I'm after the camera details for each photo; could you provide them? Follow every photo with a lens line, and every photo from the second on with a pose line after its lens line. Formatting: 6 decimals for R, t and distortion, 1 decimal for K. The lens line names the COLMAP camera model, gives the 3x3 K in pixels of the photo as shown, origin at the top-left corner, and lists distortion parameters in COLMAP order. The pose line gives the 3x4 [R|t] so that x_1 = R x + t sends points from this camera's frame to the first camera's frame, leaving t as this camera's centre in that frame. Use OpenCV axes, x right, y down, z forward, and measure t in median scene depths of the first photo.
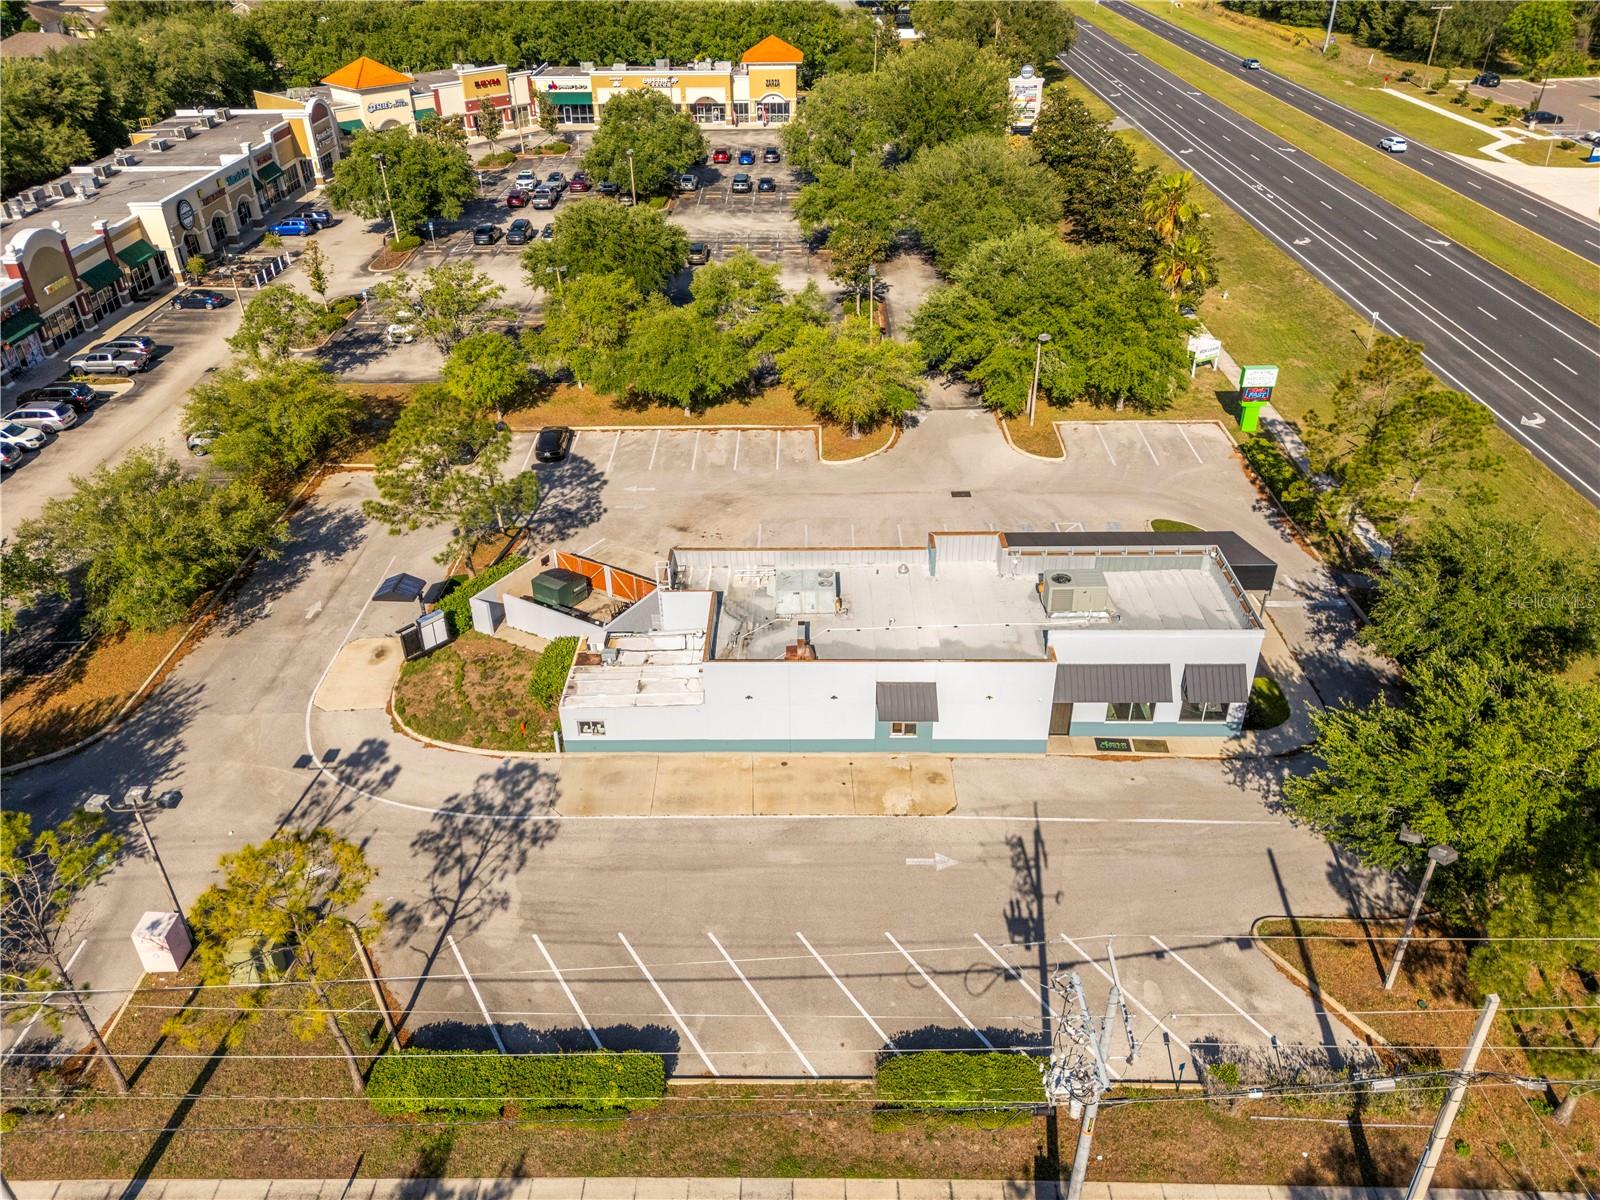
lens RADIAL K [[1170.7, 0, 798.8], [0, 1170.7, 606.8], [0, 0, 1]] dist [0.099344, -0.106746]
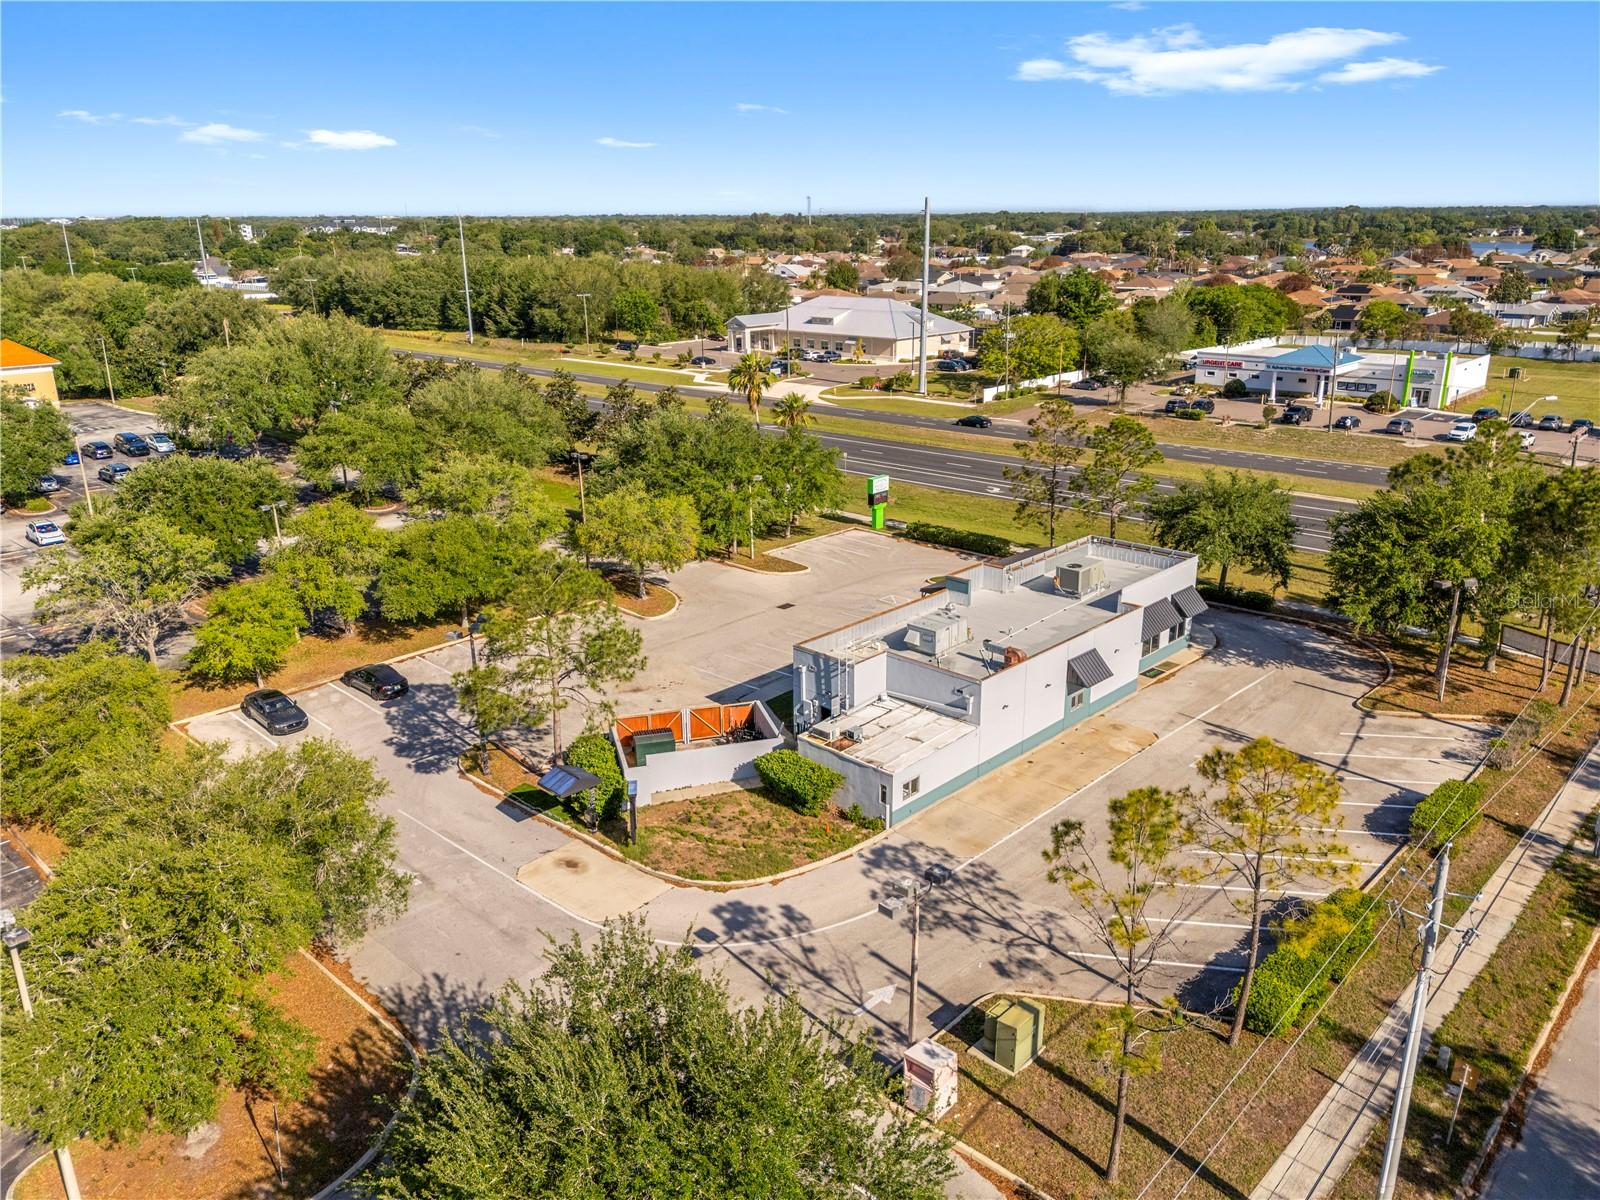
lens RADIAL K [[1170.7, 0, 798.8], [0, 1170.7, 606.8], [0, 0, 1]] dist [0.099344, -0.106746]
pose [[0.684017, -0.225902, 0.693606, -0.560434], [0.394468, 0.914372, -0.091212, 0.009579], [-0.613609, 0.335996, 0.714557, 0.182116]]
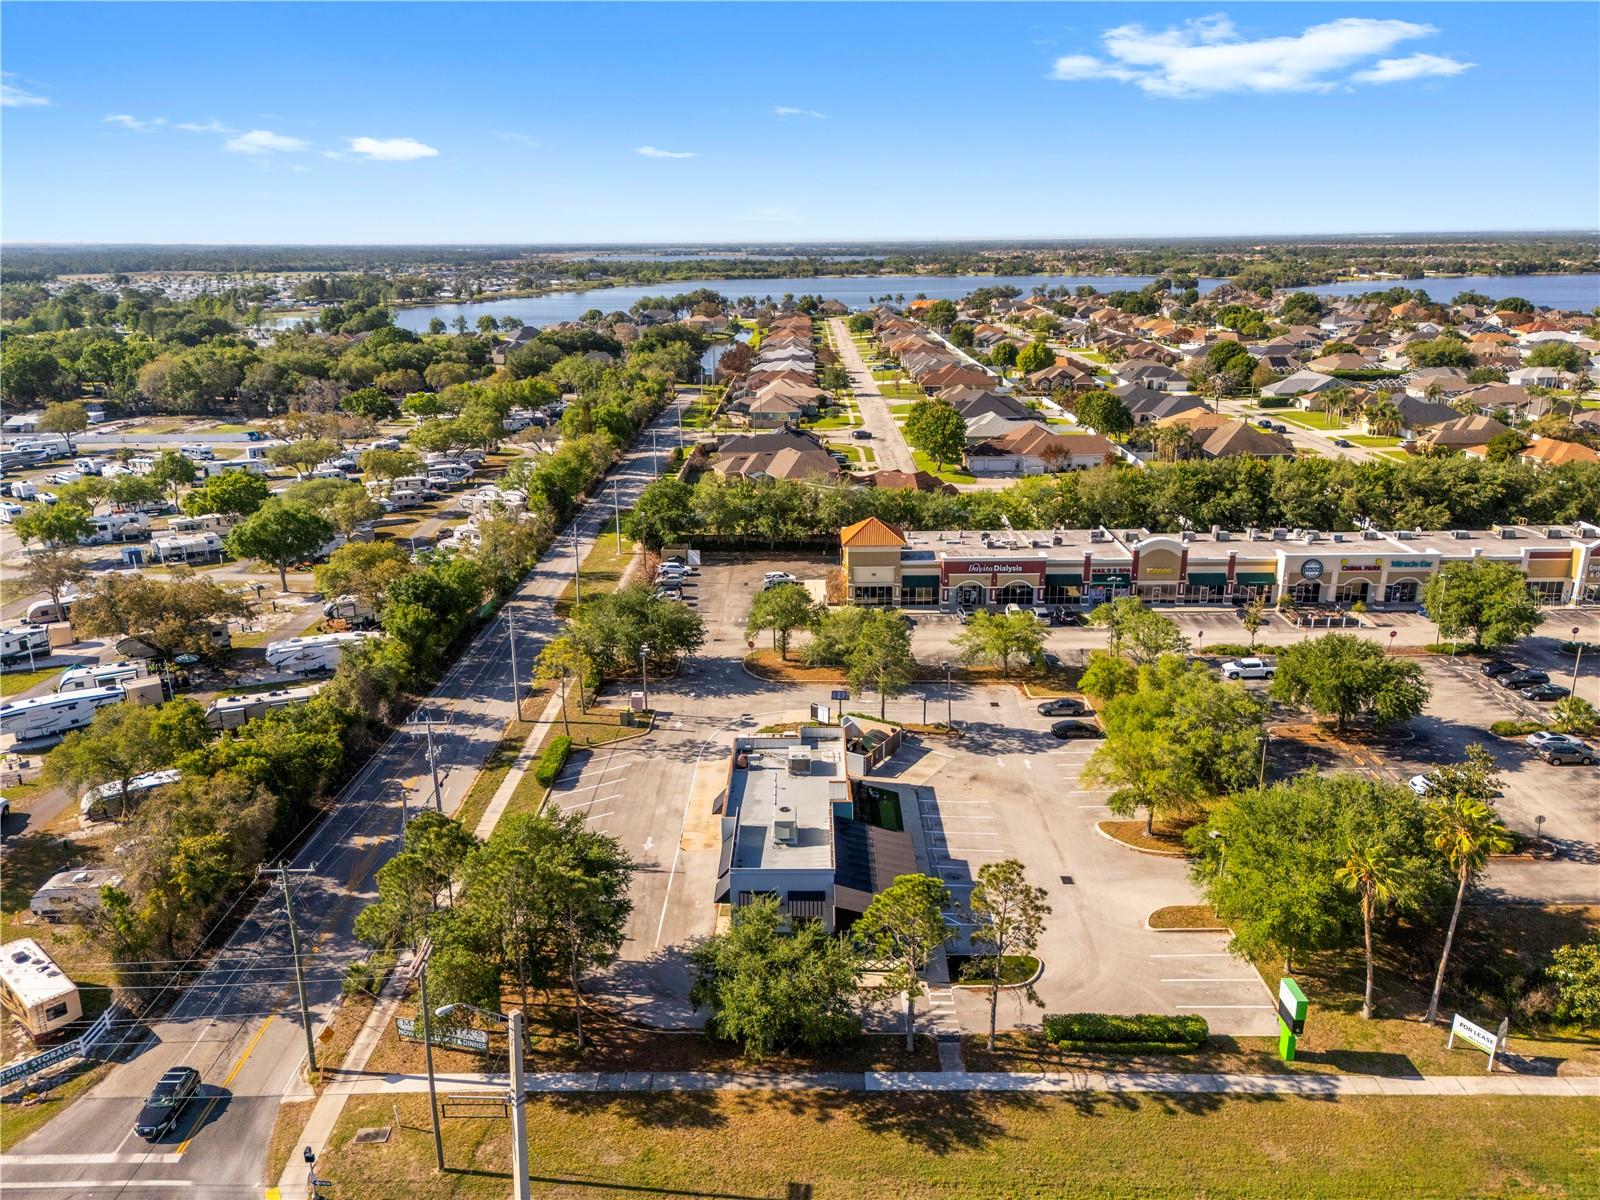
lens RADIAL K [[1170.7, 0, 798.8], [0, 1170.7, 606.8], [0, 0, 1]] dist [0.099344, -0.106746]
pose [[-0.001078, 0.305082, -0.952325, 1.092403], [-0.531504, 0.806498, 0.258967, -0.442781], [0.847055, 0.506444, 0.161283, 0.386609]]
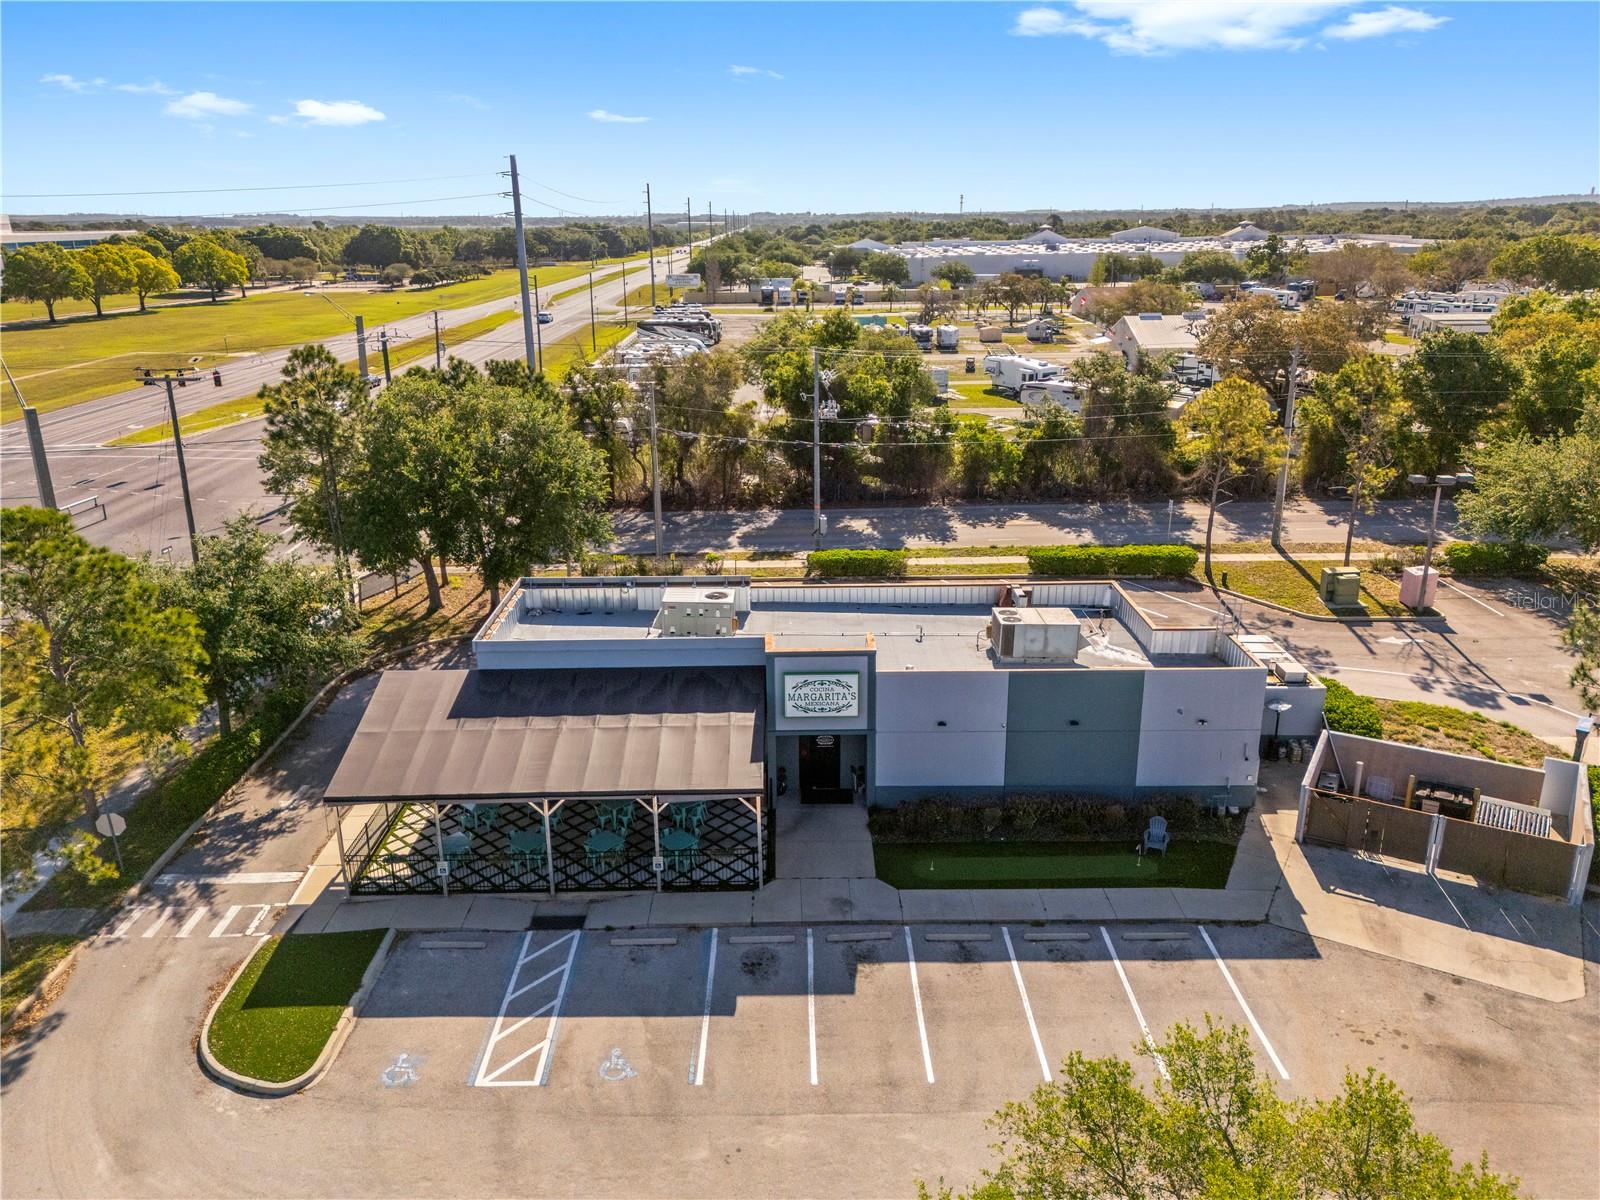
lens RADIAL K [[1170.7, 0, 798.8], [0, 1170.7, 606.8], [0, 0, 1]] dist [0.099344, -0.106746]
pose [[-0.999678, 0.023009, -0.010722, 0.111186], [0.006094, 0.627557, 0.778547, -0.414670], [0.024642, 0.778230, -0.627495, 0.967885]]
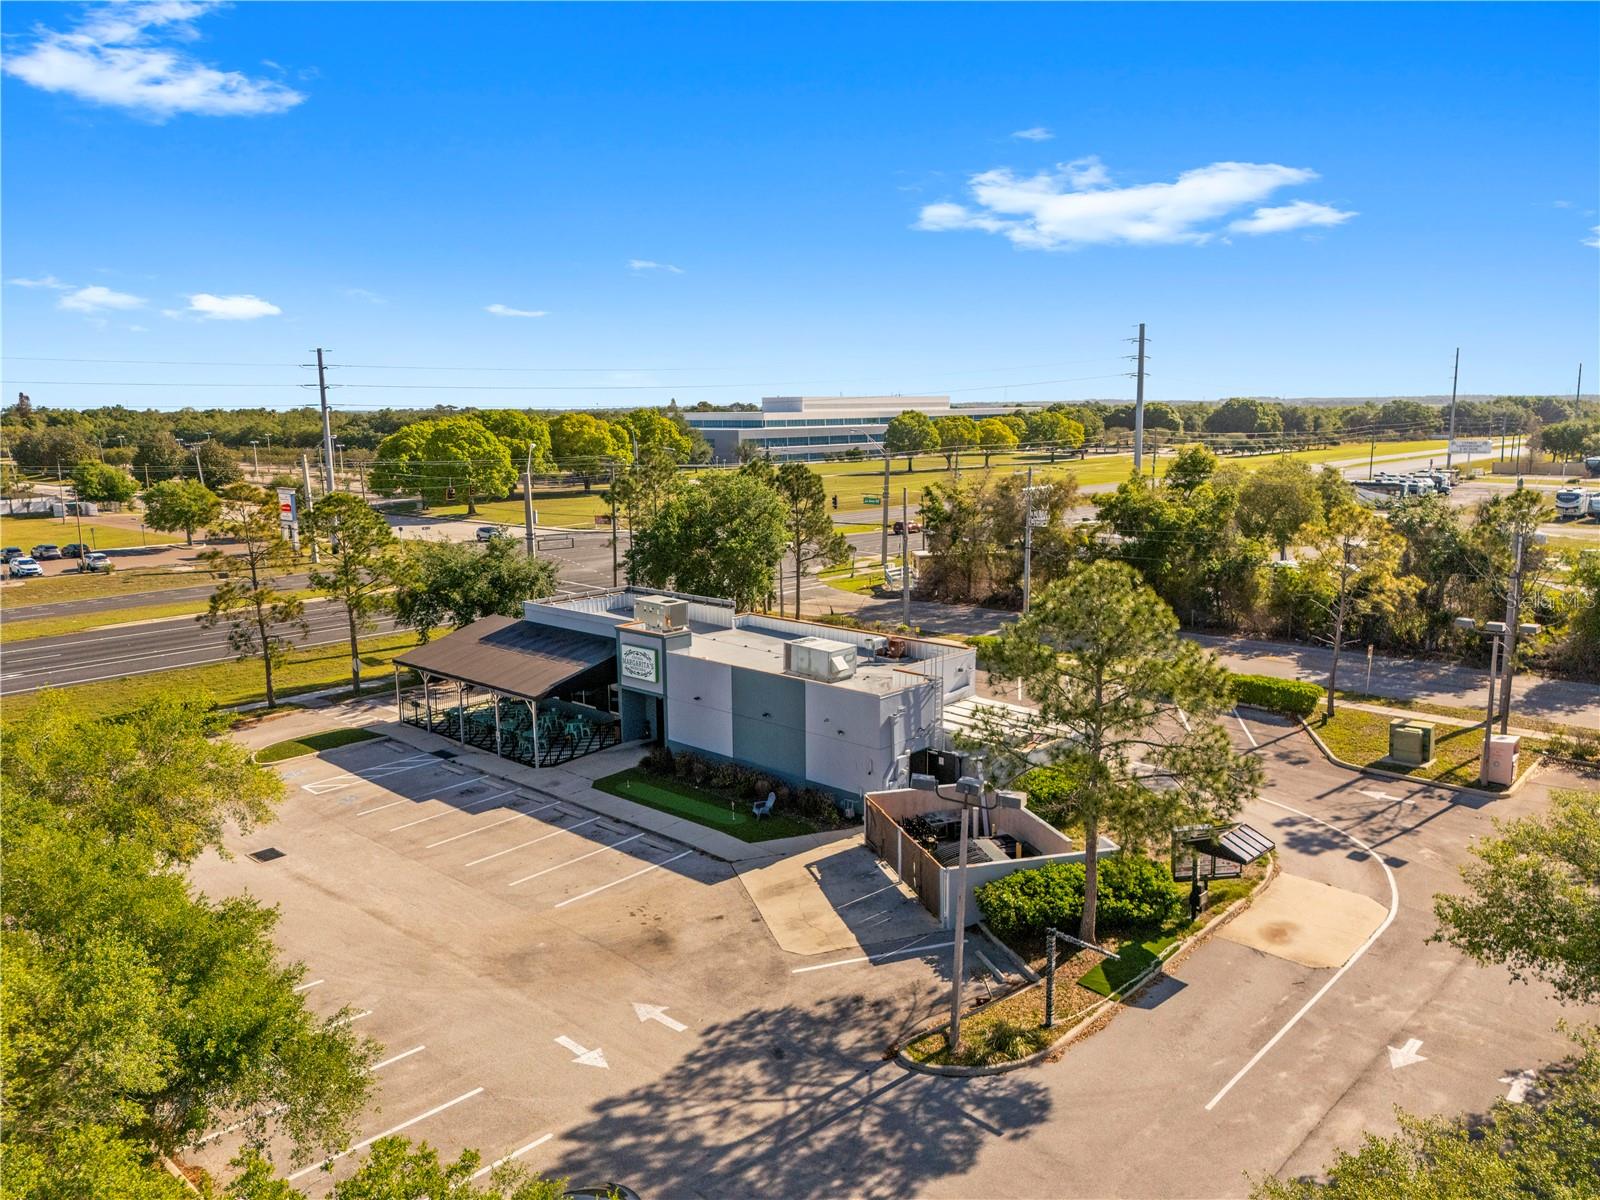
lens RADIAL K [[1170.7, 0, 798.8], [0, 1170.7, 606.8], [0, 0, 1]] dist [0.099344, -0.106746]
pose [[-0.732916, -0.096414, 0.673453, -0.412026], [0.383263, 0.759360, 0.525816, -0.367533], [-0.562089, 0.643488, -0.519595, 0.976355]]
